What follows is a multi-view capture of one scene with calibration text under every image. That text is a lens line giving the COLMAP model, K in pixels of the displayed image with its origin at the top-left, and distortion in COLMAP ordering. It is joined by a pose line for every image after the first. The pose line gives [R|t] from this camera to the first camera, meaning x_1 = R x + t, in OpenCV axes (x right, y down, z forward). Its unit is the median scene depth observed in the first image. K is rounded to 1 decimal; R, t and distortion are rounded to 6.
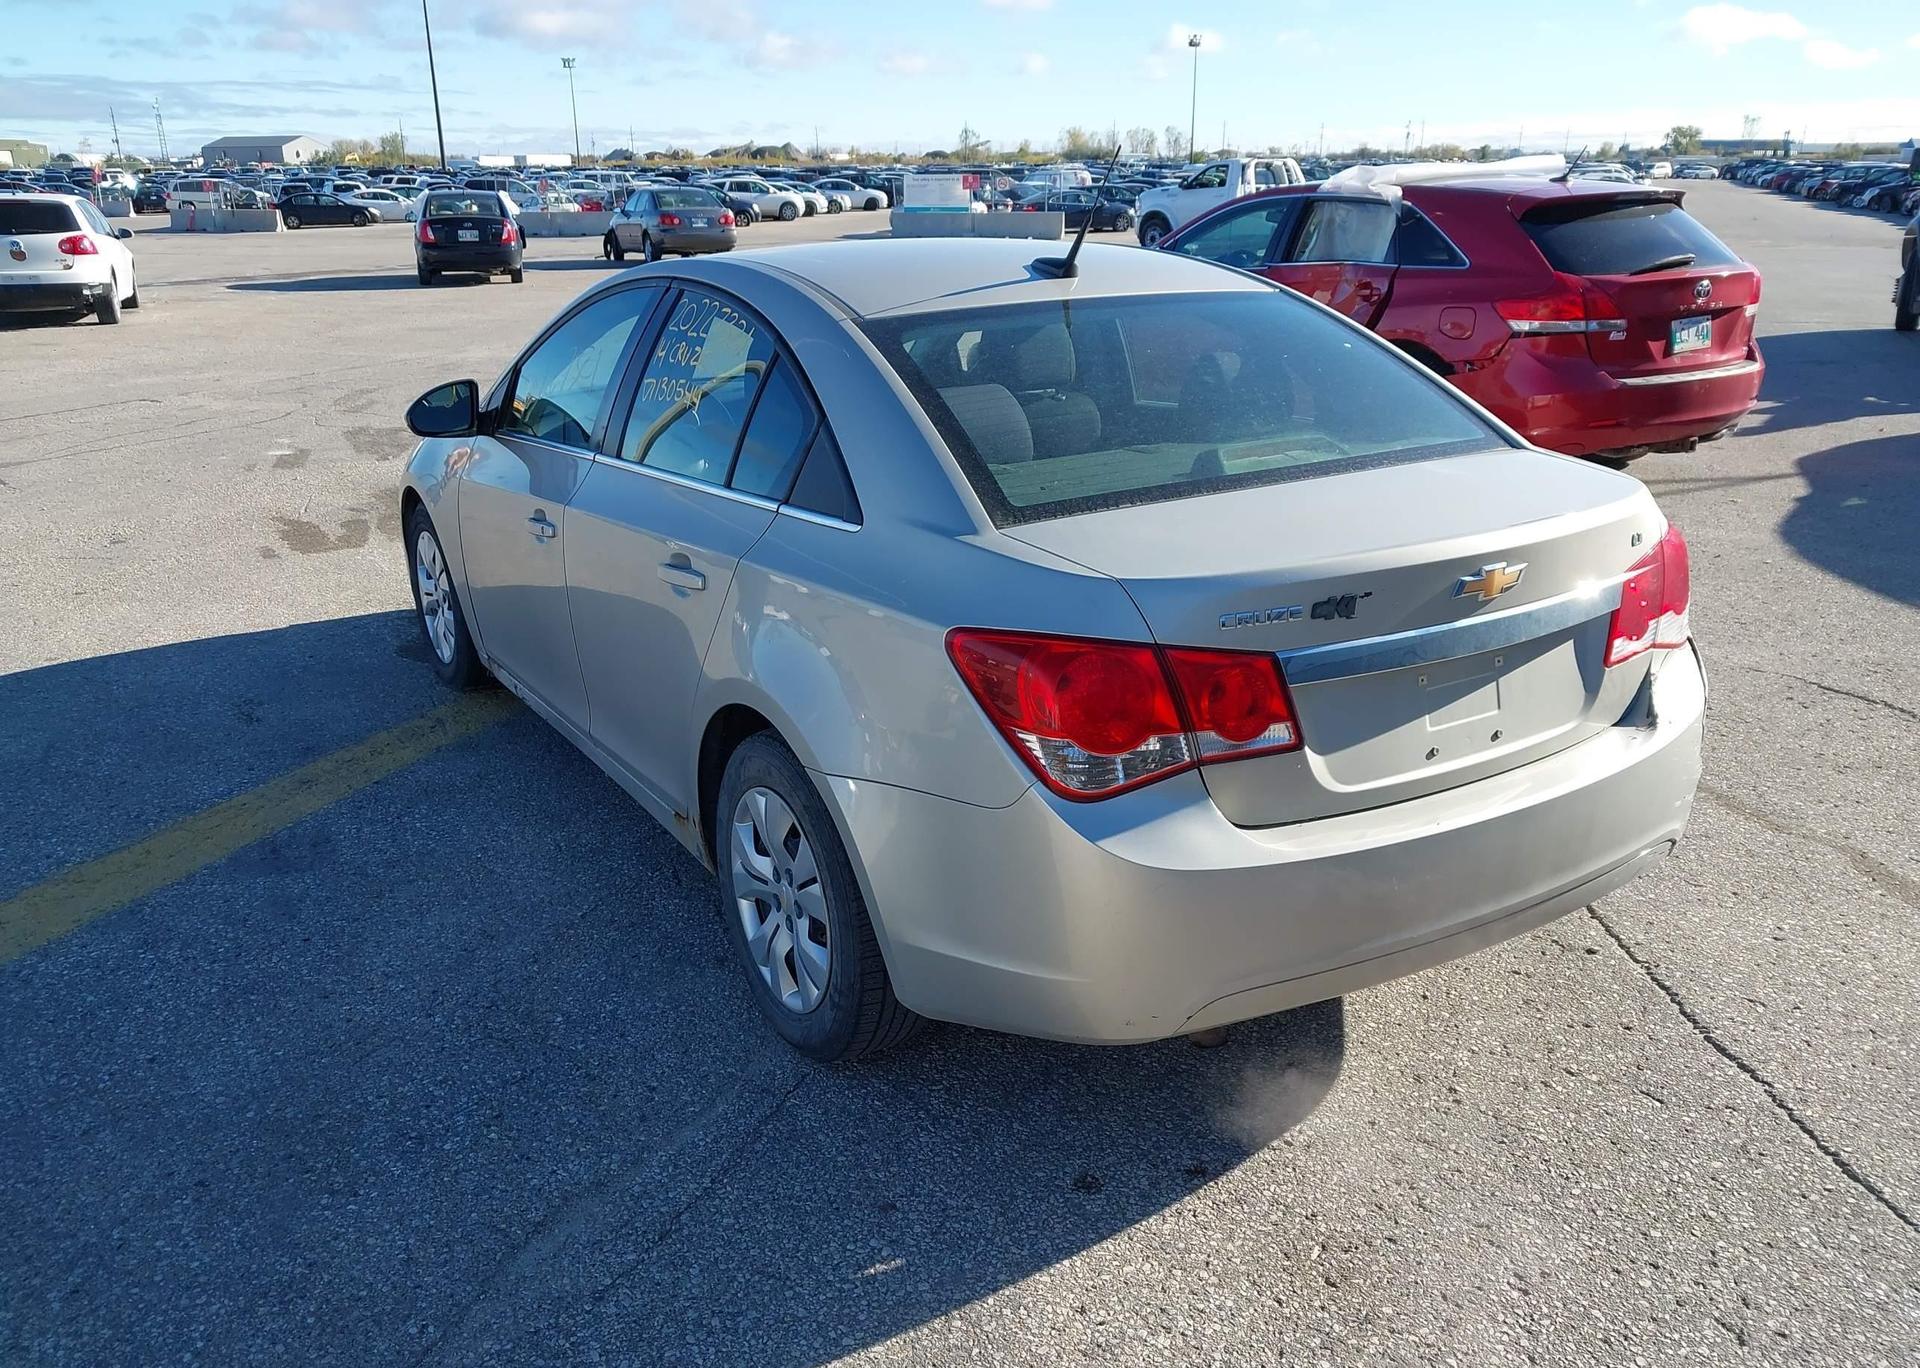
lens RADIAL K [[1531.5, 0, 951.9], [0, 1531.5, 681.1], [0, 0, 1]] dist [0.009552, -0.002765]
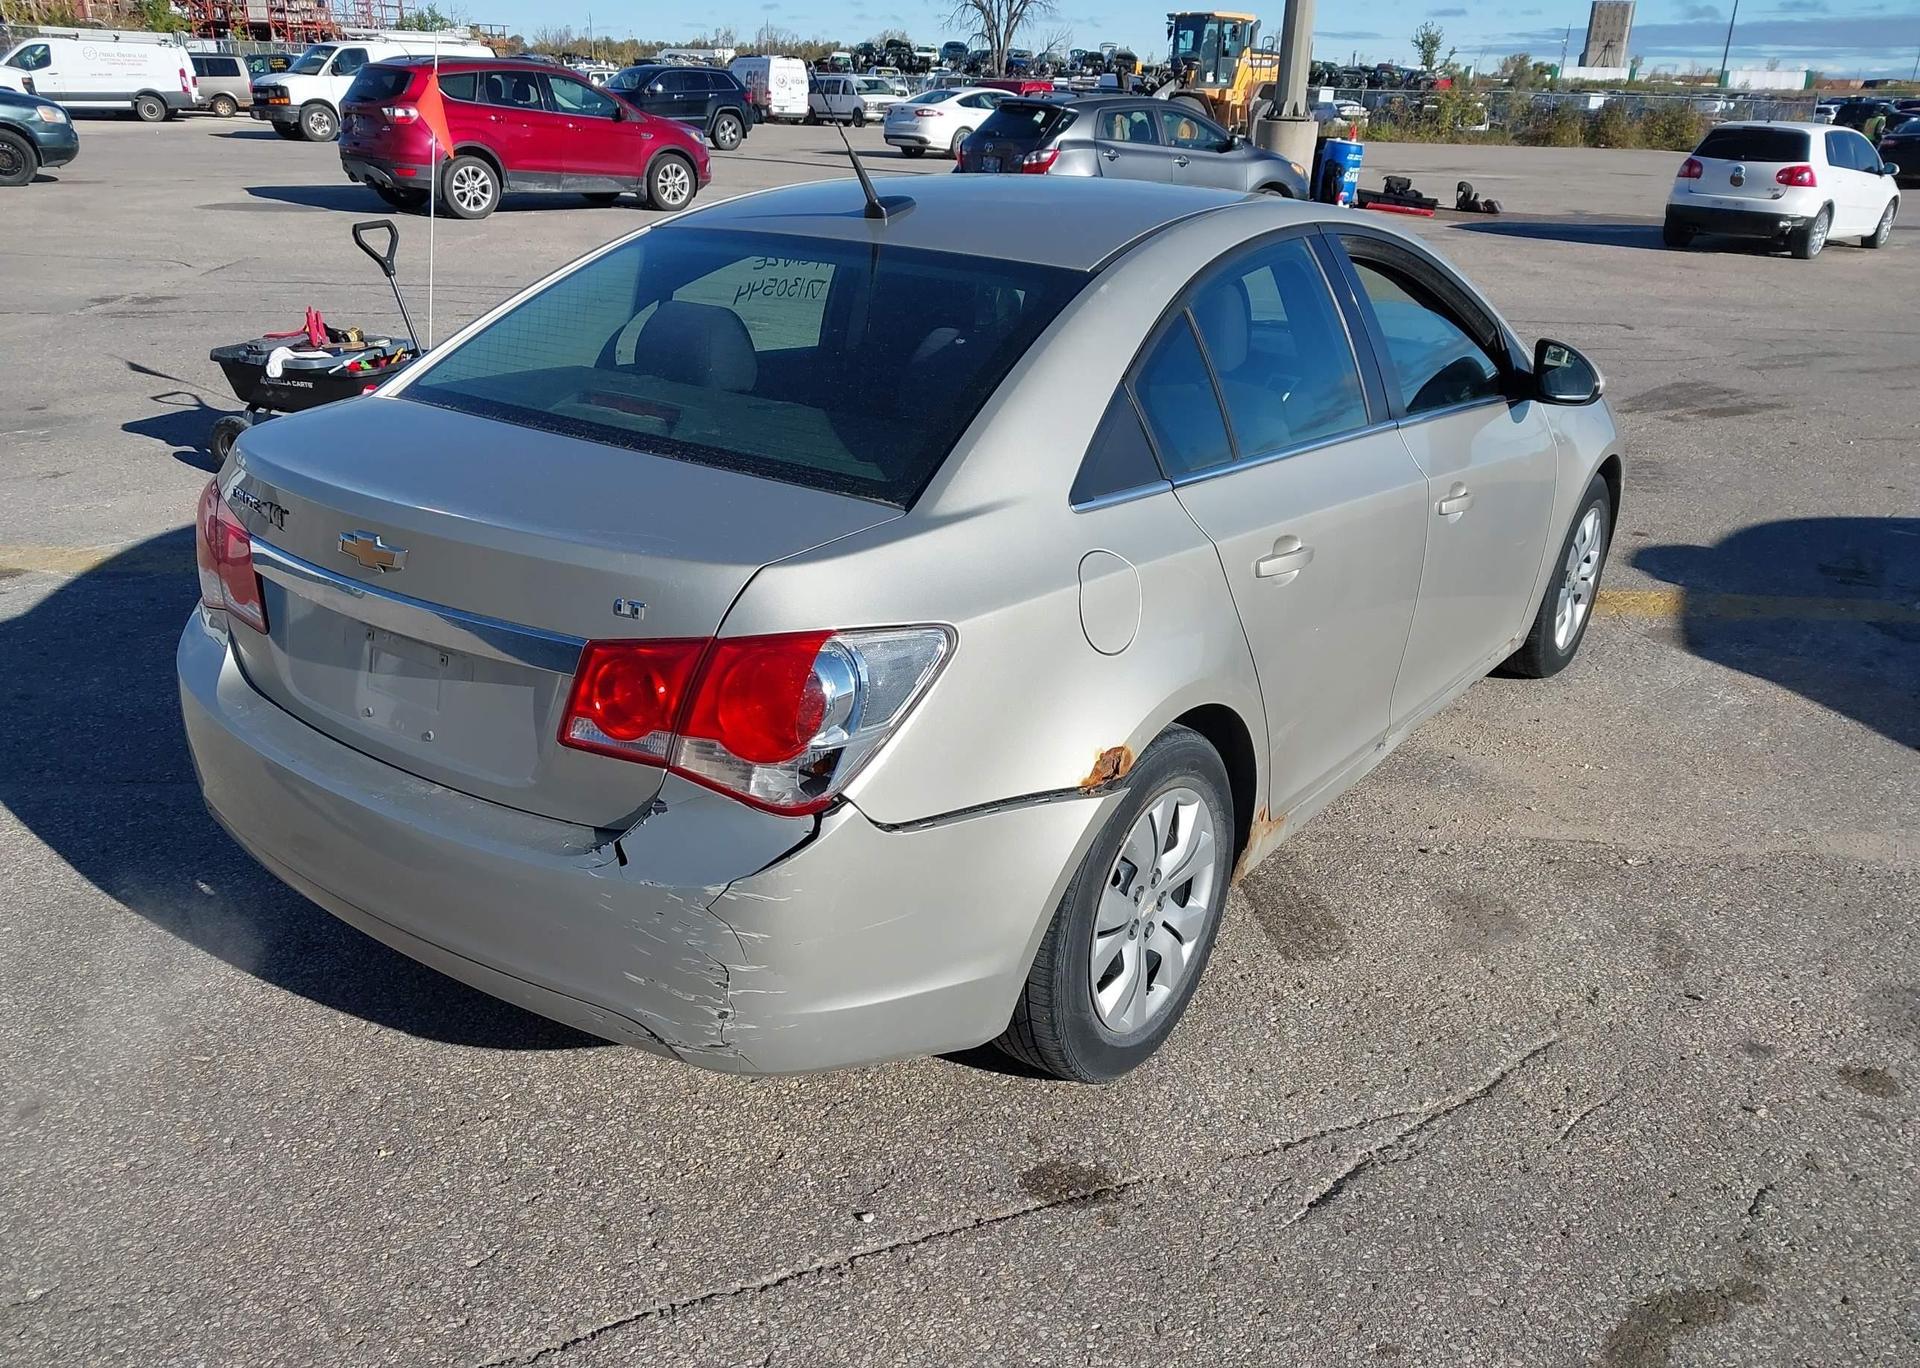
lens RADIAL K [[1541.4, 0, 950.1], [0, 1541.4, 688.8], [0, 0, 1]] dist [-0.022595, 0.043141]
pose [[0.392971, 0.358943, -0.846601, 0.048334], [-0.320935, 0.916311, 0.239529, -0.011829], [0.861727, 0.177576, 0.475282, 0.032191]]
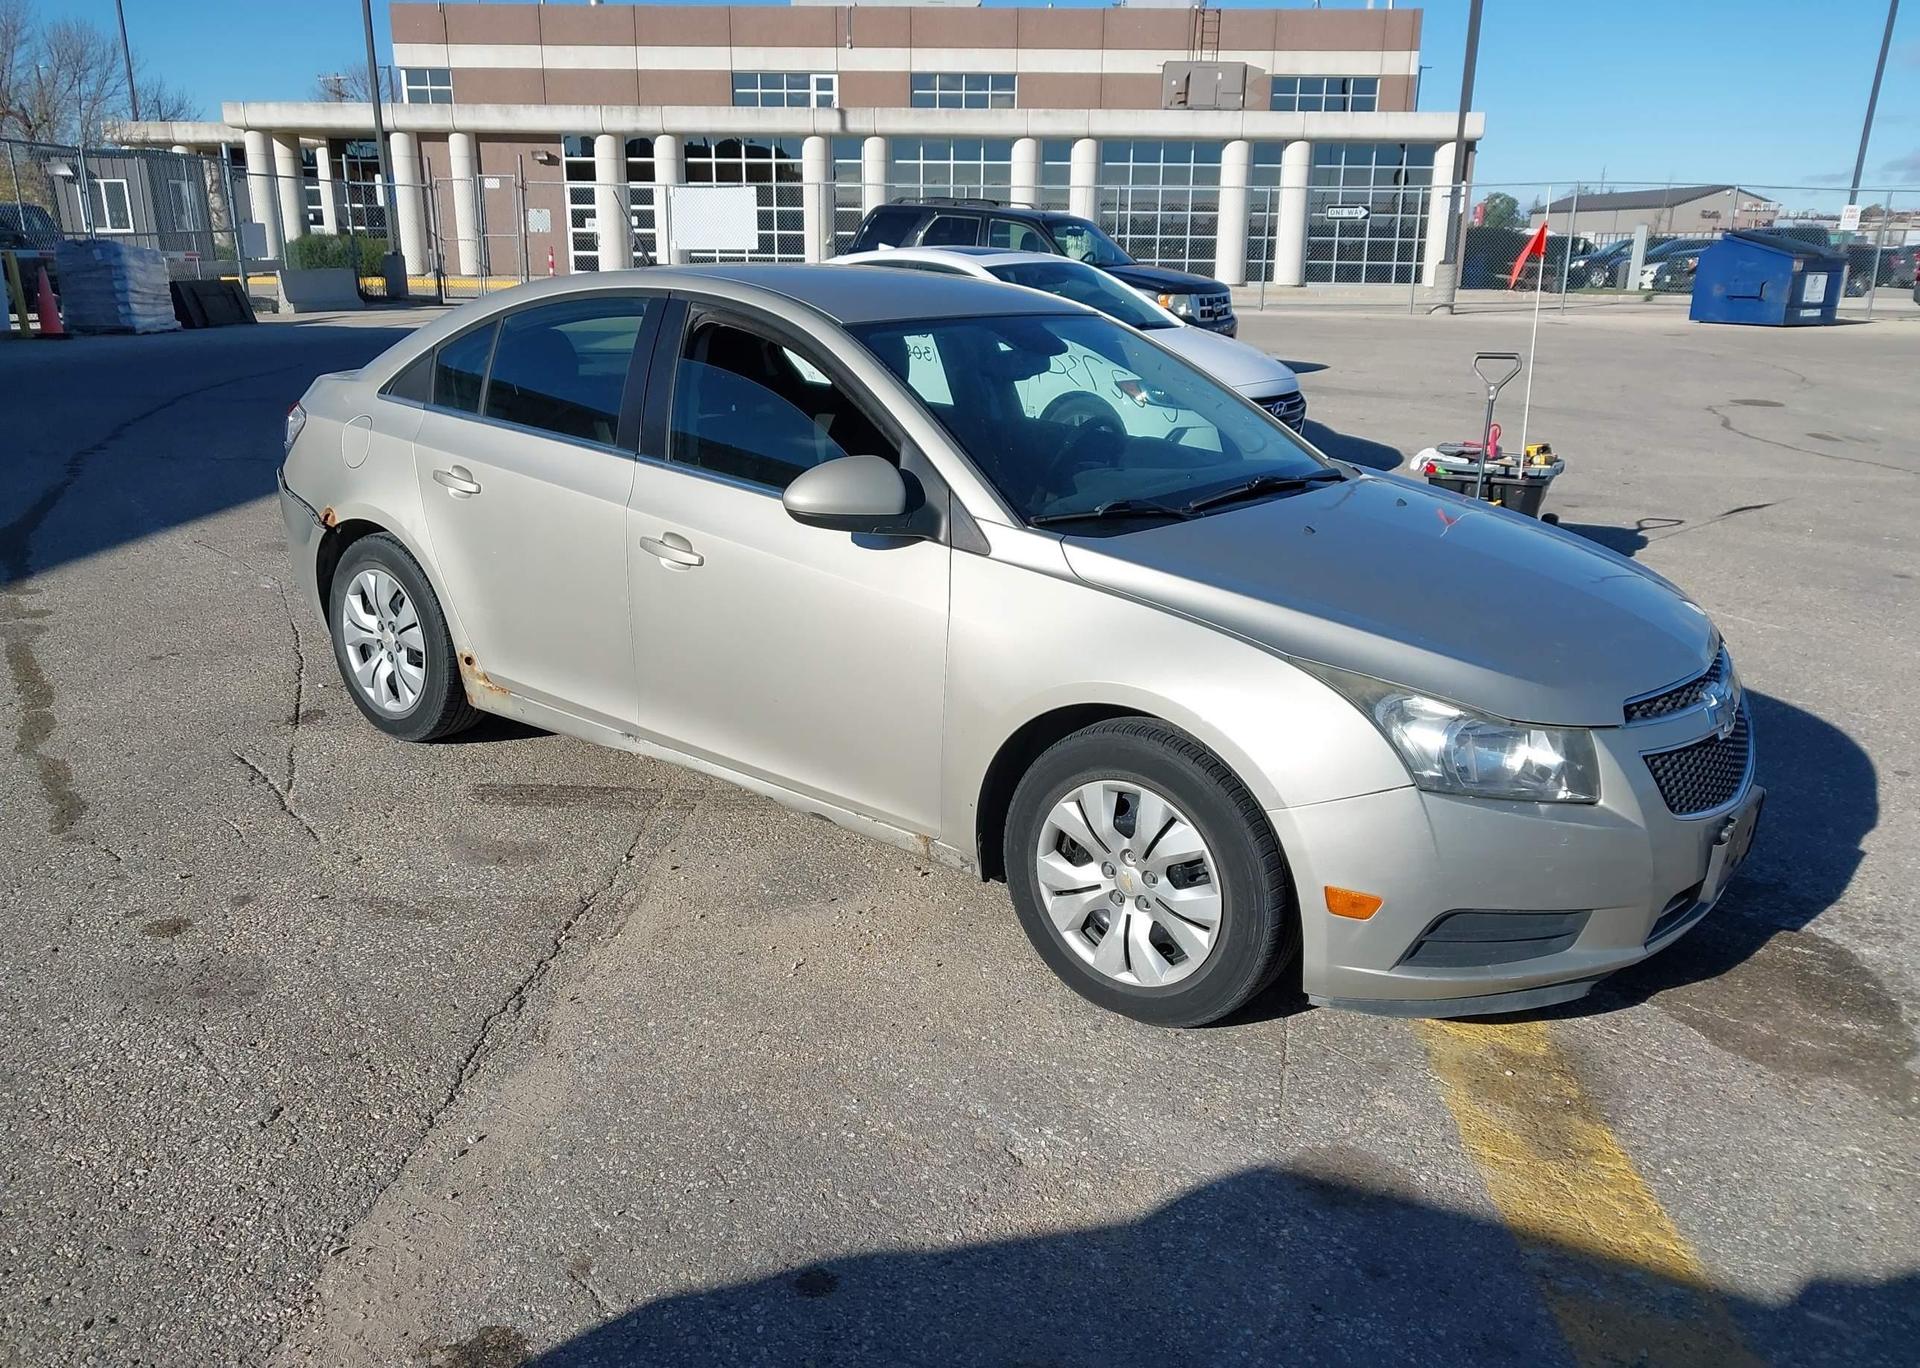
lens RADIAL K [[1539.8, 0, 953.5], [0, 1539.8, 677.1], [0, 0, 1]] dist [0.000475, 0.008748]
pose [[-0.935620, 0.094689, -0.340071, 0.016822], [-0.116858, 0.825959, 0.551485, -0.040742], [0.333105, 0.555720, -0.761719, 0.124787]]
